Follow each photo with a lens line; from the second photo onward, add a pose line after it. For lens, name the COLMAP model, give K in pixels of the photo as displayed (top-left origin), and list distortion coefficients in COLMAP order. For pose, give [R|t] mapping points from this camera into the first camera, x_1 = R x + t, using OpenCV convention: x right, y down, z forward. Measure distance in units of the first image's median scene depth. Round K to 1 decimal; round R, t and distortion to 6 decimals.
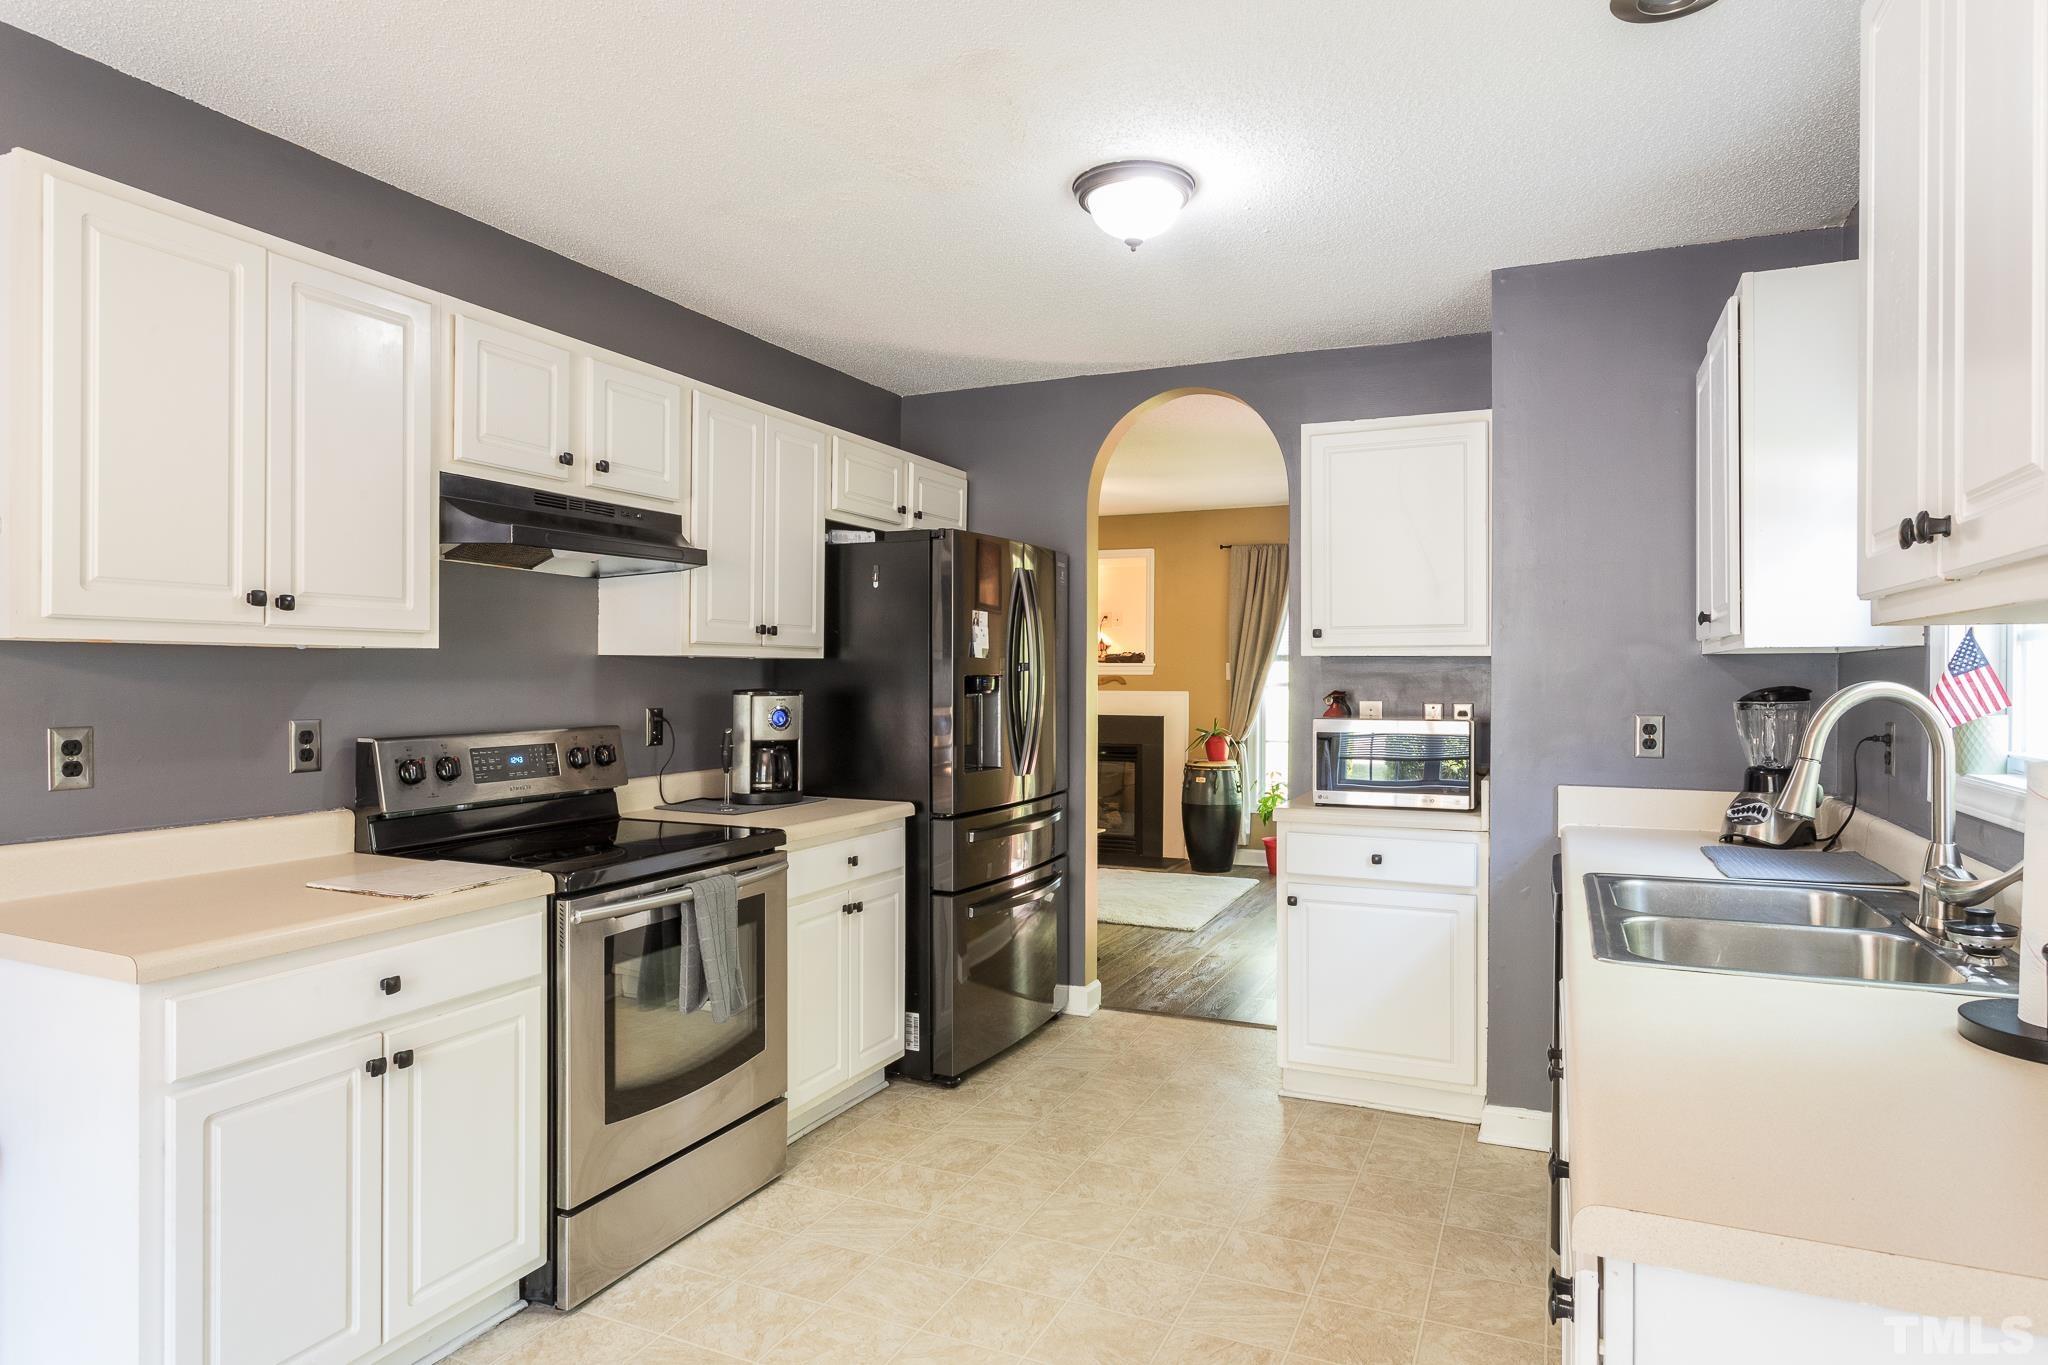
lens RADIAL K [[1177.8, 0, 1033.4], [0, 1177.8, 685.0], [0, 0, 1]] dist [-0.004730, 0.000230]
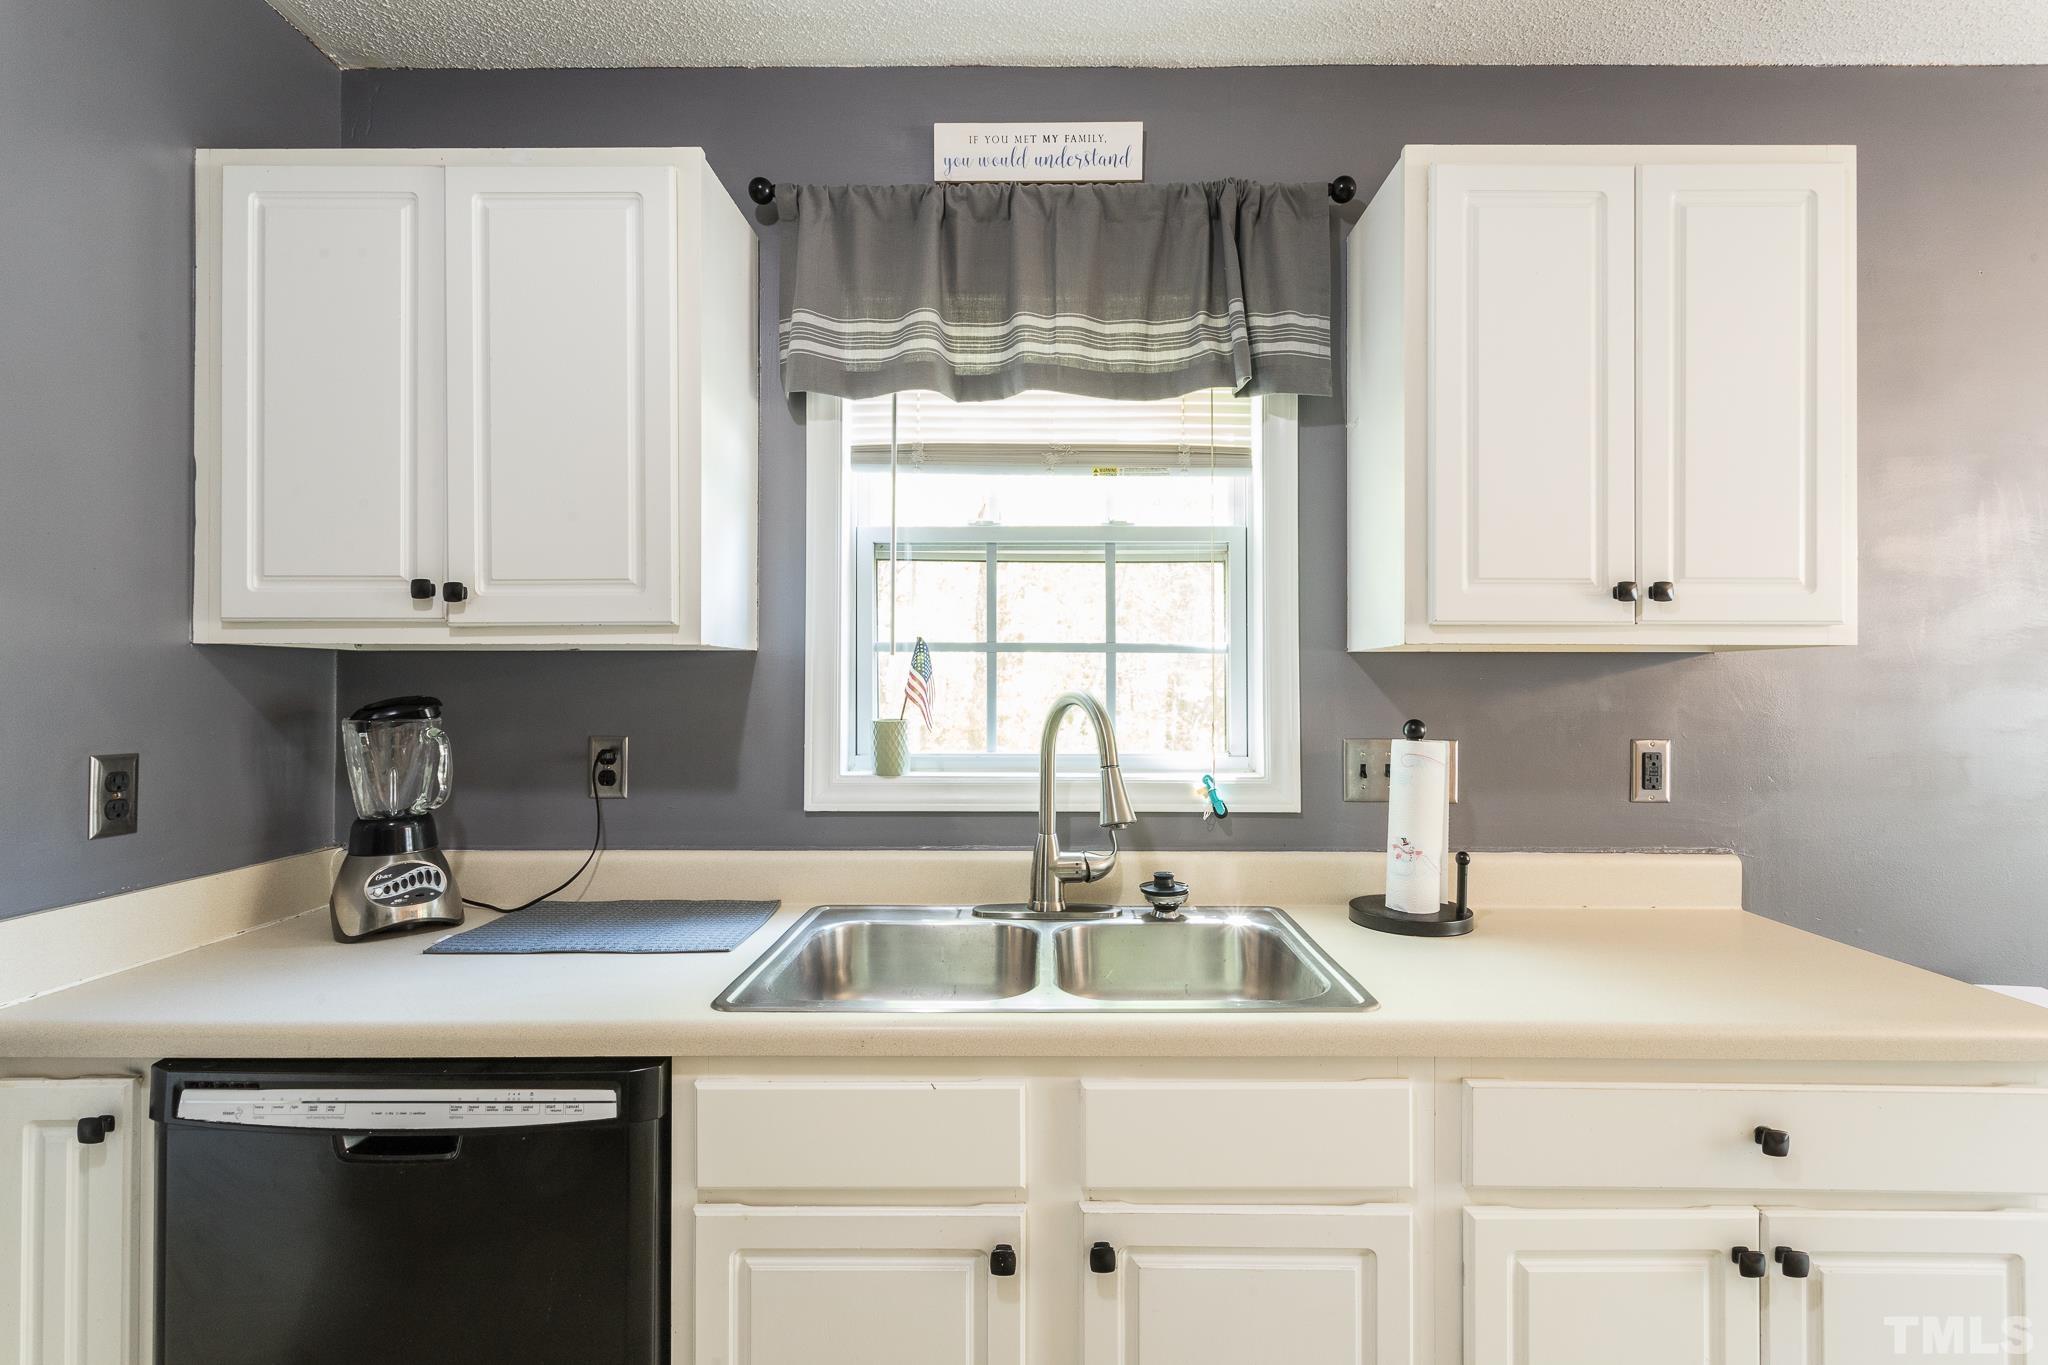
lens RADIAL K [[977.6, 0, 1028.9], [0, 977.6, 678.5], [0, 0, 1]] dist [-0.002045, 0.001565]
pose [[-0.410363, 0.008756, 0.911880, -0.047318], [0.004921, 0.999961, -0.007387, -0.002650], [-0.911909, 0.001456, -0.410390, 0.710872]]
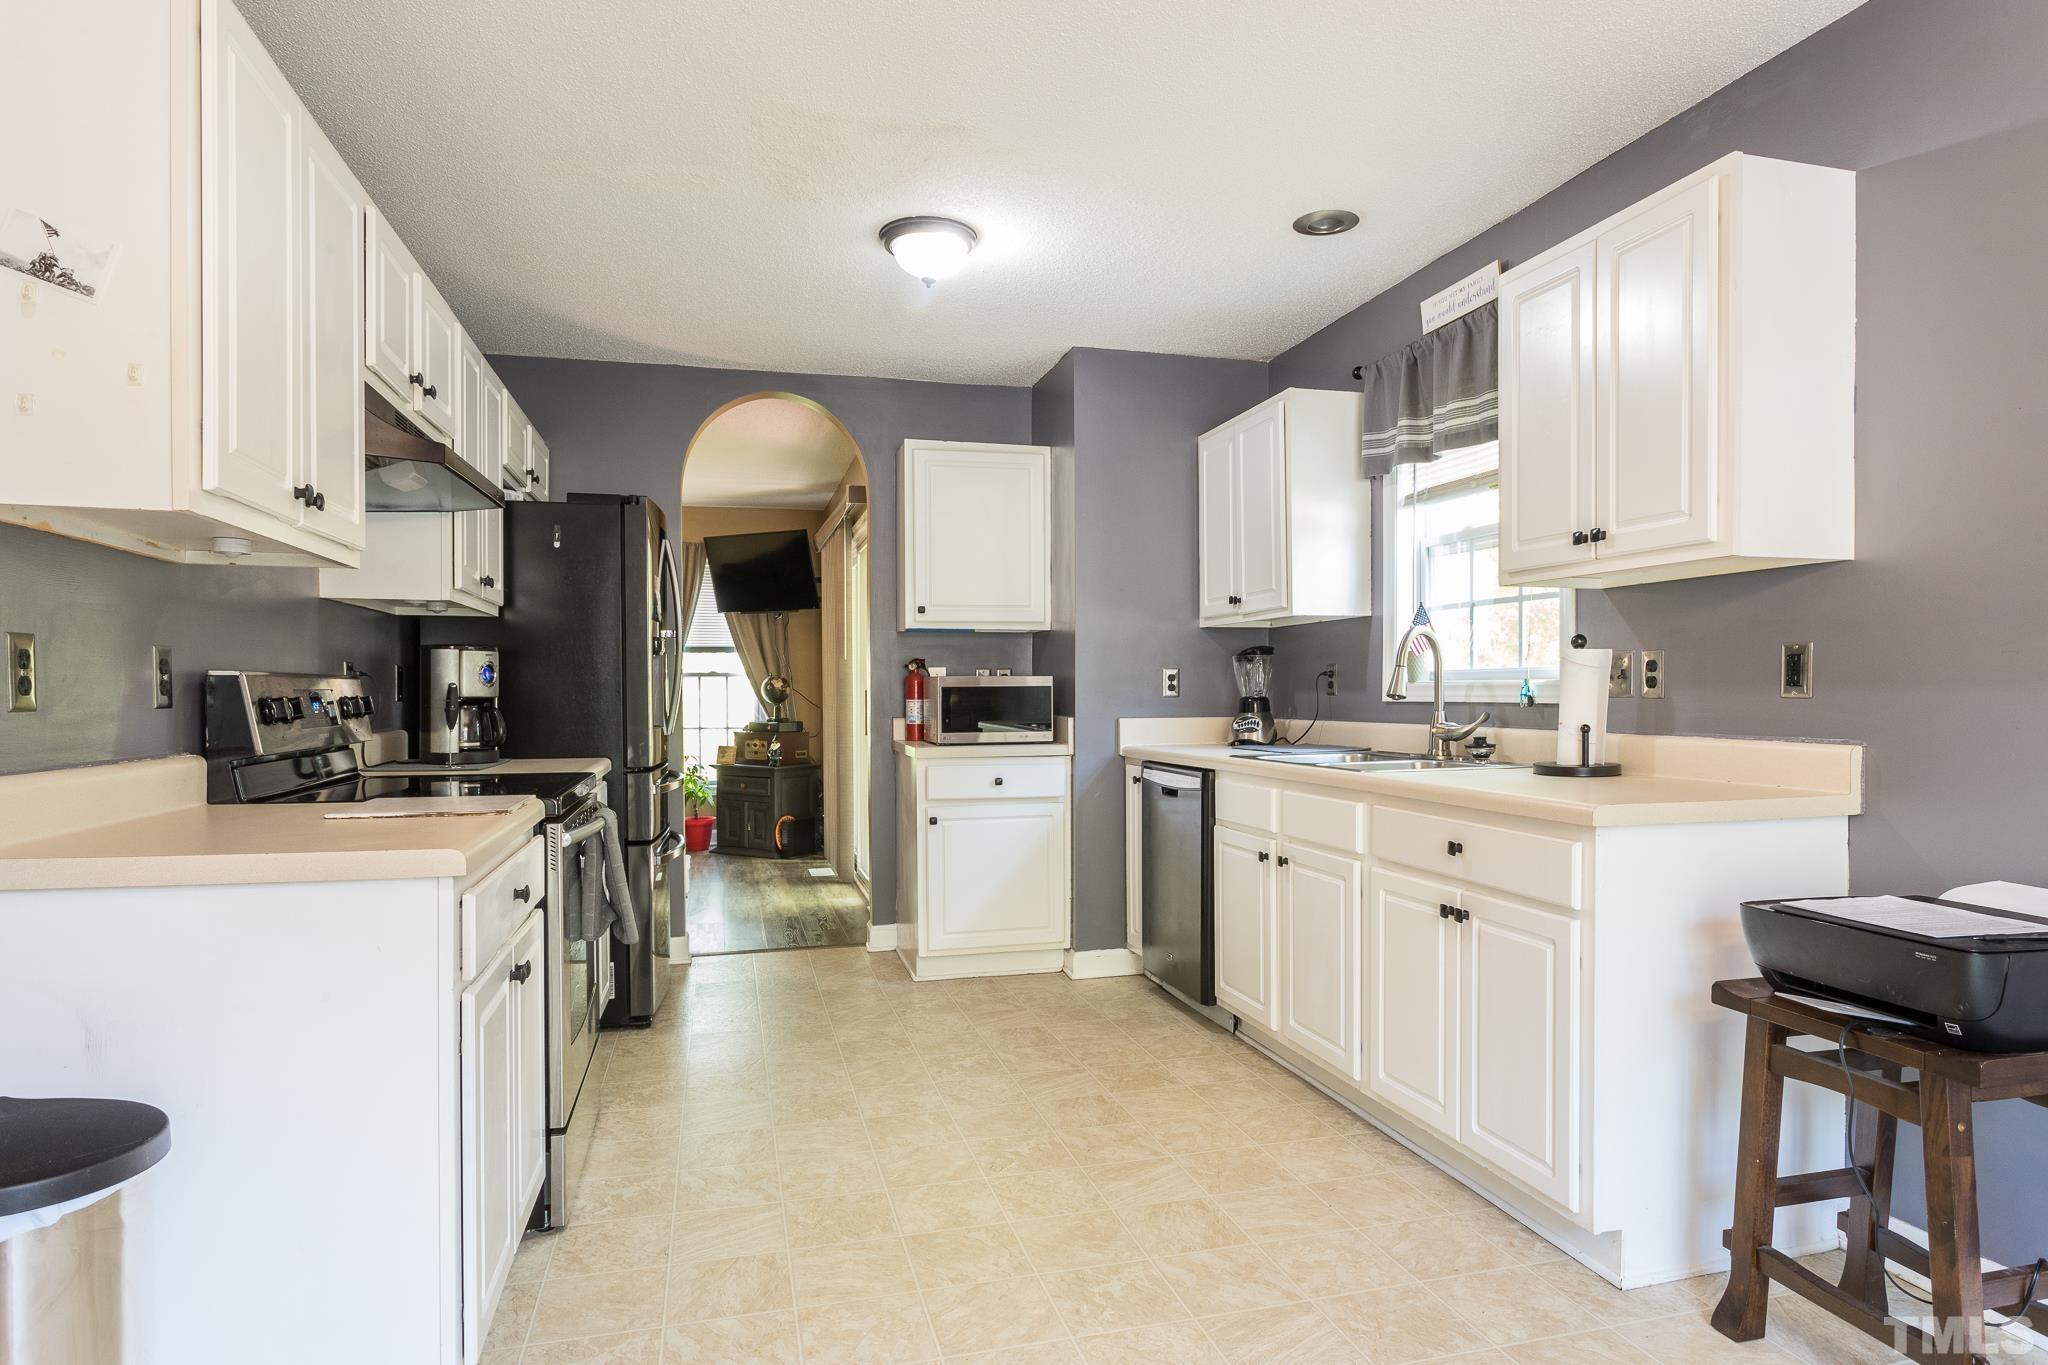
lens RADIAL K [[1177.8, 0, 1026.9], [0, 1177.8, 684.8], [0, 0, 1]] dist [-0.004730, 0.000230]
pose [[0.771094, -0.000687, 0.636720, -0.507715], [0.010513, 0.999877, -0.011653, 0.055131], [-0.636634, 0.015680, 0.771007, -0.033171]]
